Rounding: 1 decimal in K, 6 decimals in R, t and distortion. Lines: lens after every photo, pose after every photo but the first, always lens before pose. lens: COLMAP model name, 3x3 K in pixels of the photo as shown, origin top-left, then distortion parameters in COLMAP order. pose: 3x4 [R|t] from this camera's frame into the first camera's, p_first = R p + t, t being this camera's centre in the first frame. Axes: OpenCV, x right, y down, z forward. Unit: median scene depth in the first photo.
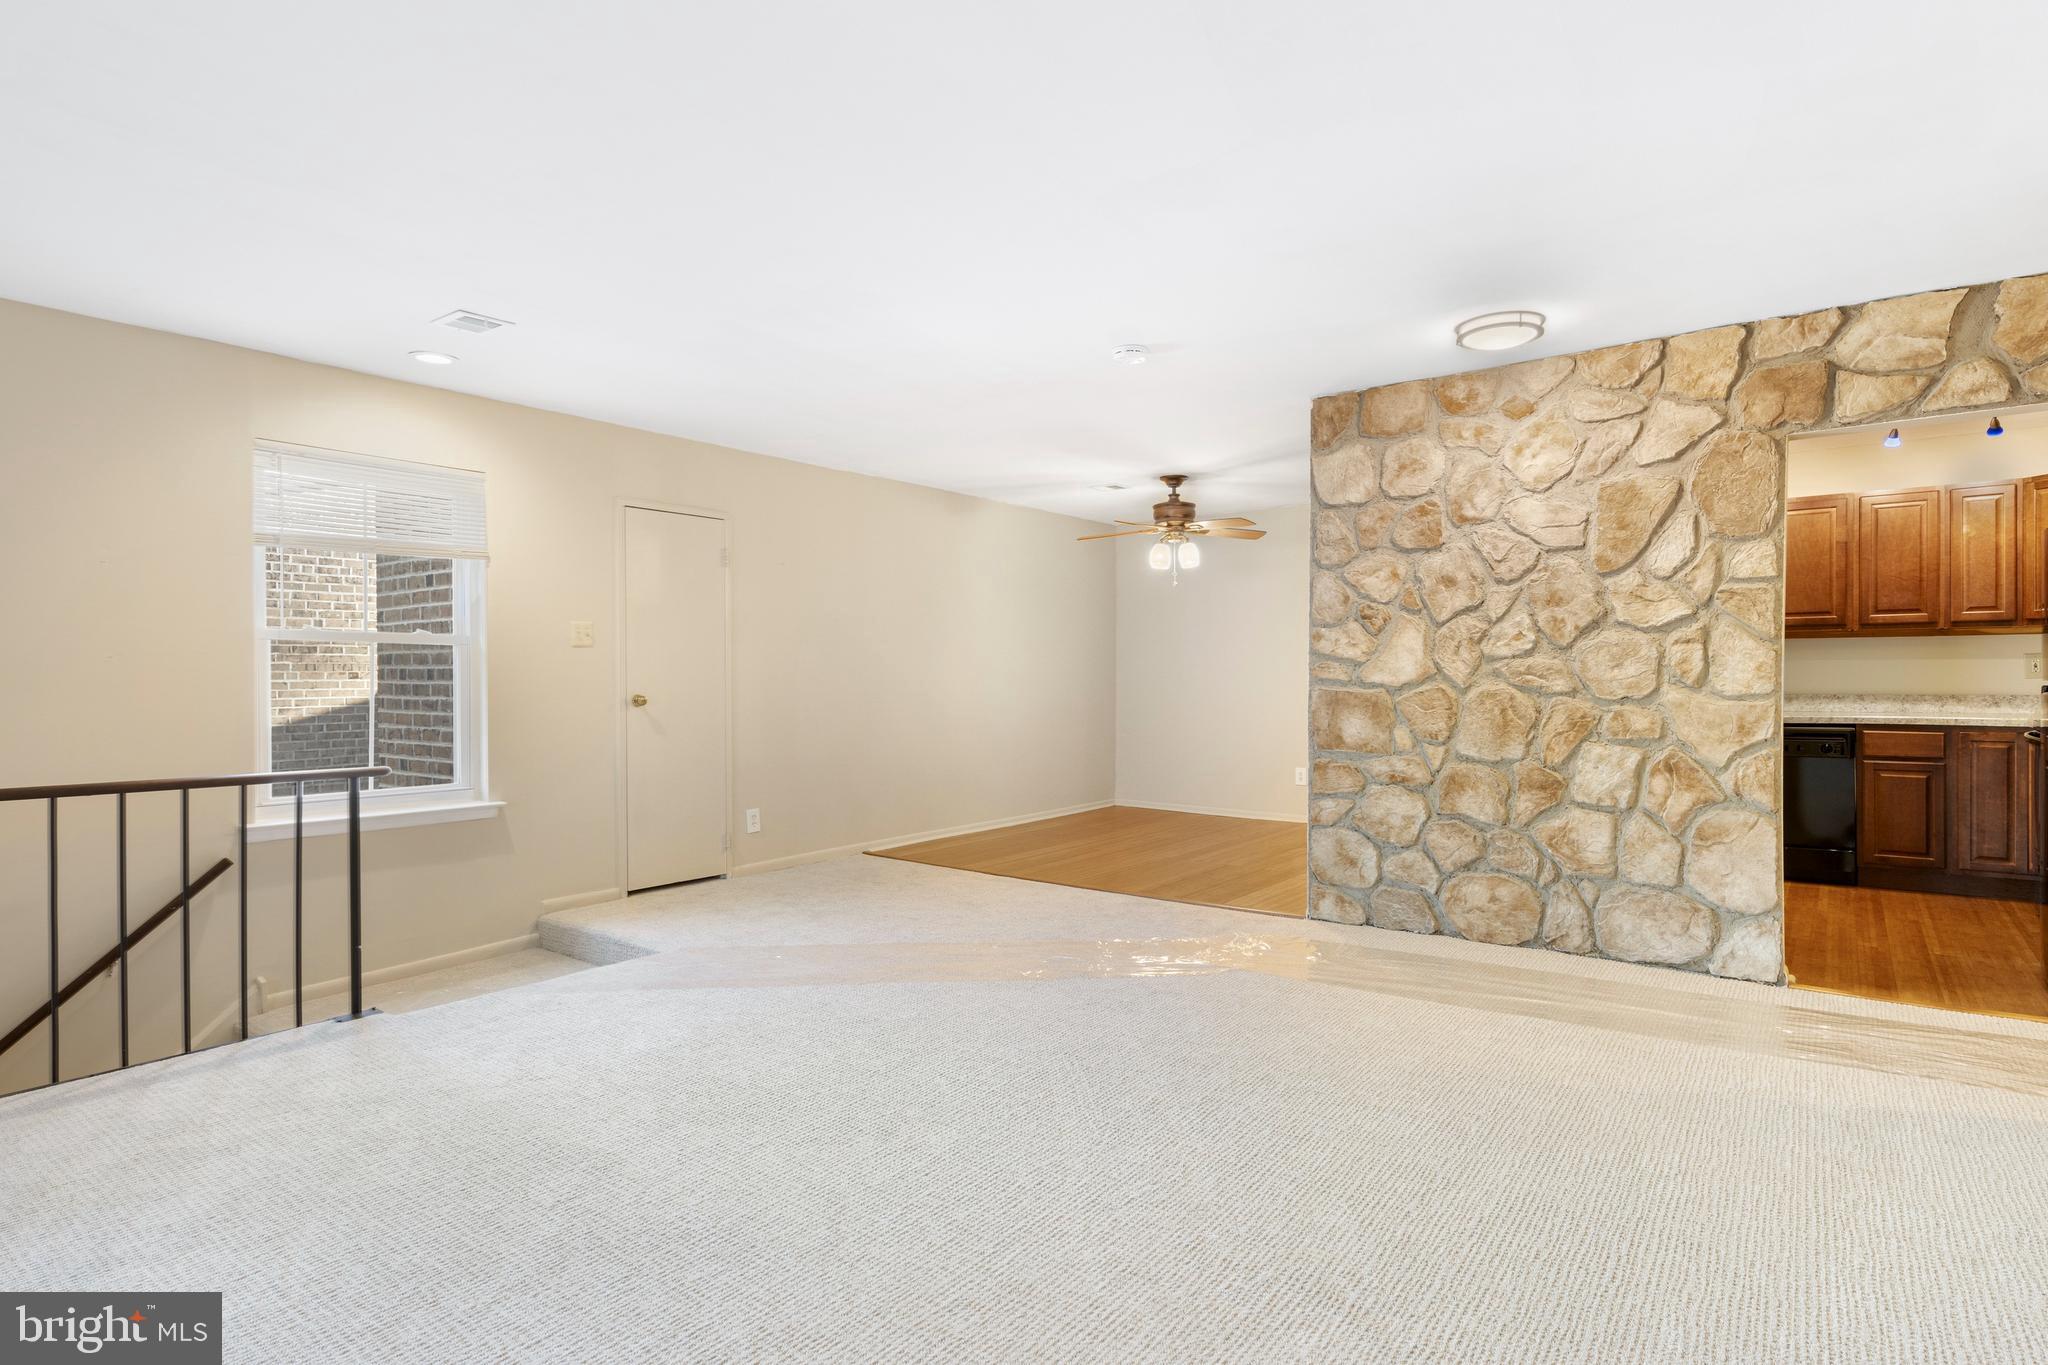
lens RADIAL K [[1061.6, 0, 1022.2], [0, 1061.6, 683.4], [0, 0, 1]] dist [0.003420, 0.000040]
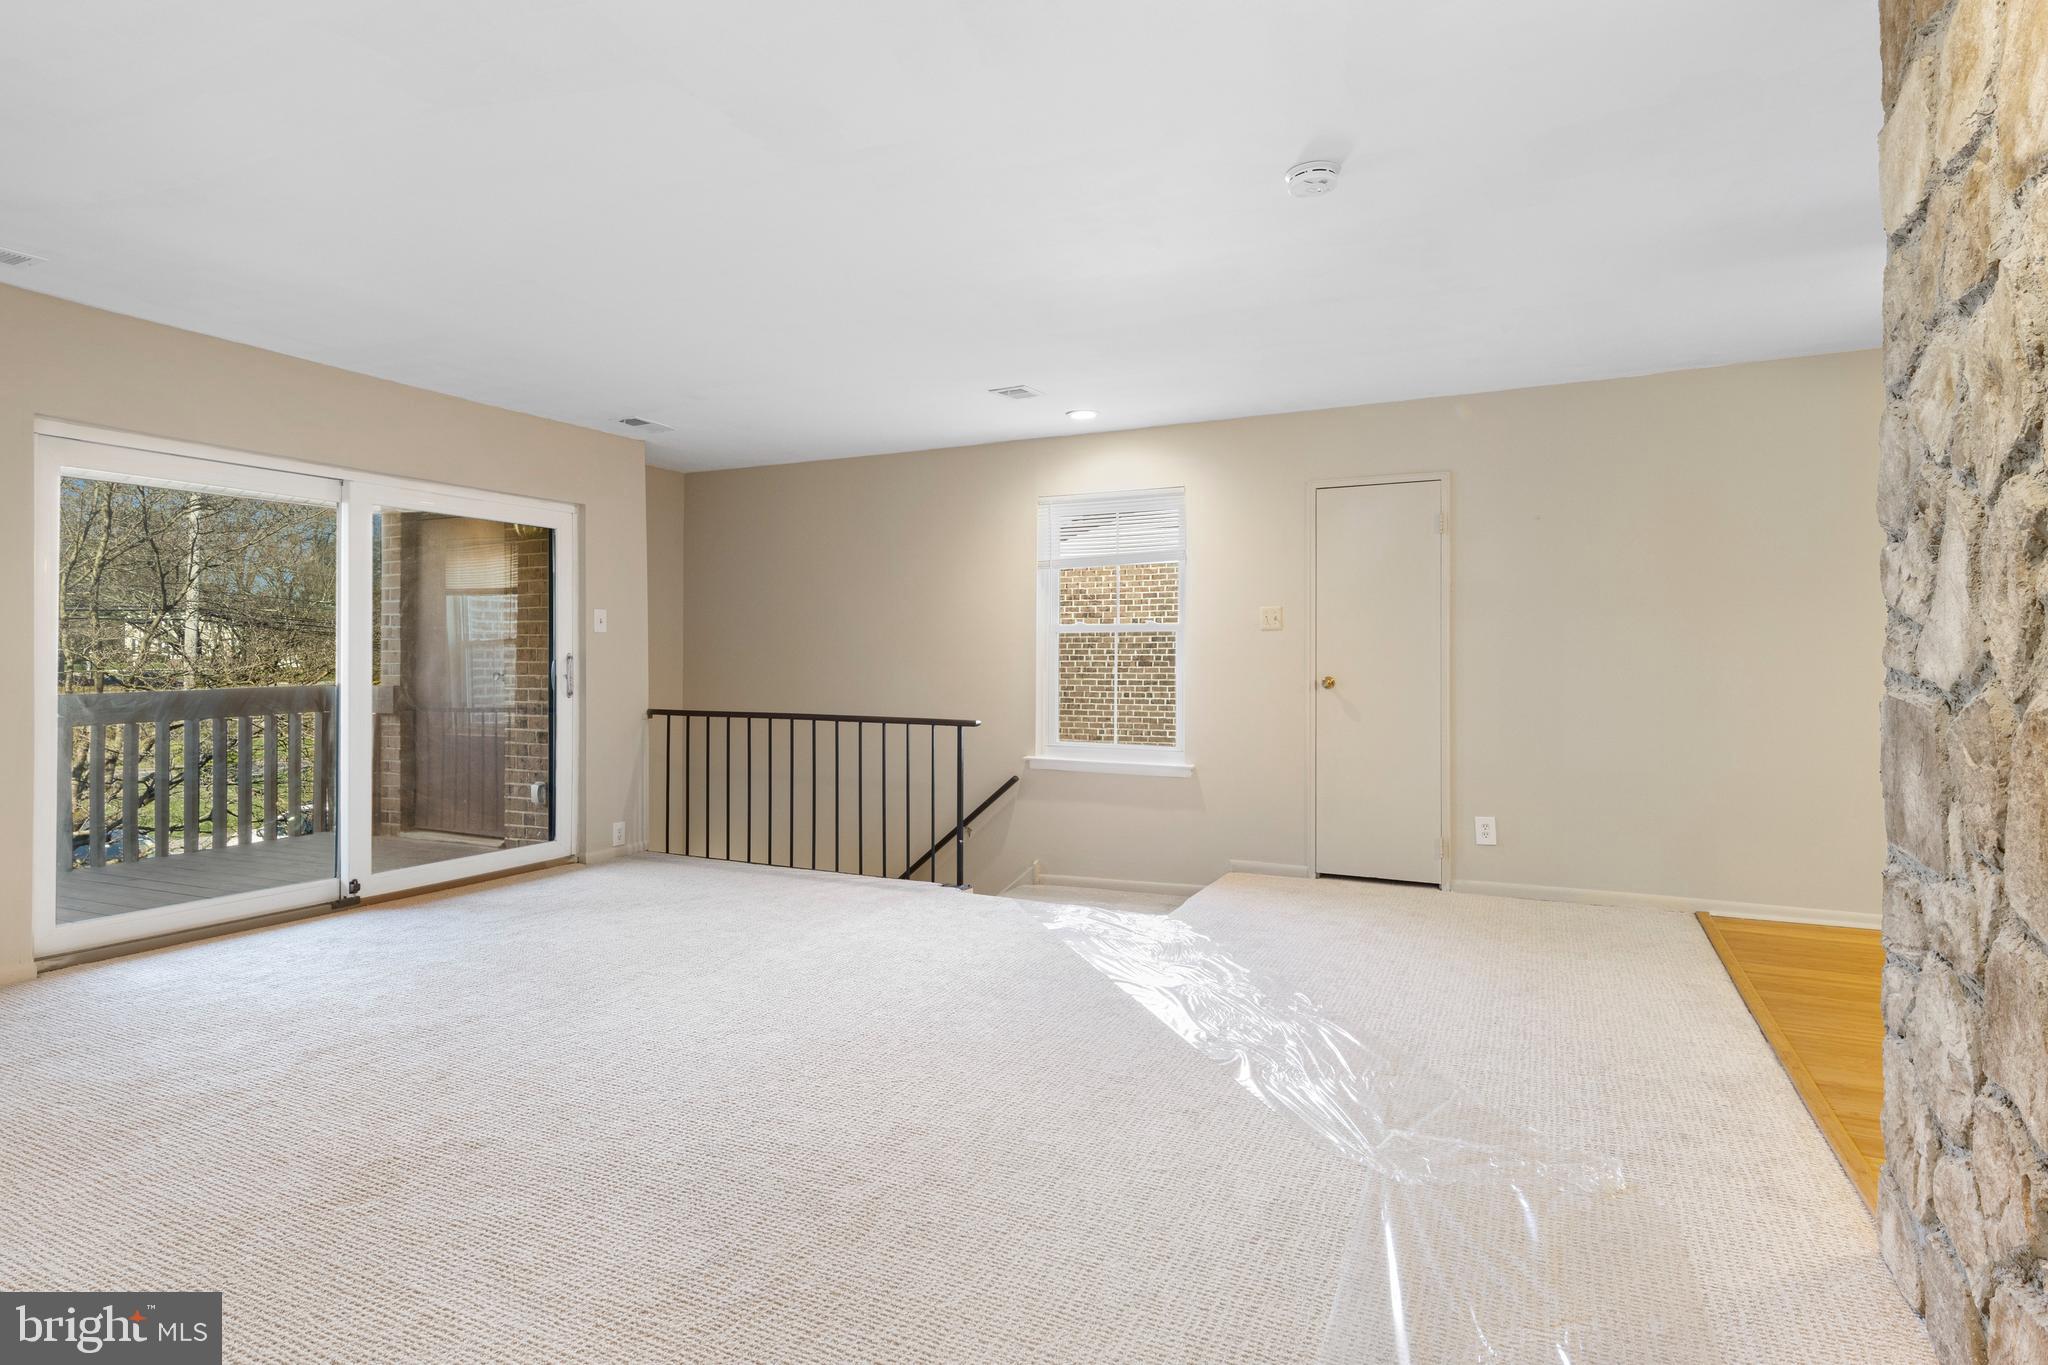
lens RADIAL K [[1061.6, 0, 1022.9], [0, 1061.6, 665.4], [0, 0, 1]] dist [0.003420, 0.000040]
pose [[0.186978, 0.009829, -0.982315, 0.567007], [-0.008645, 0.999928, 0.008360, -0.005713], [0.982326, 0.006929, 0.187049, 0.547551]]
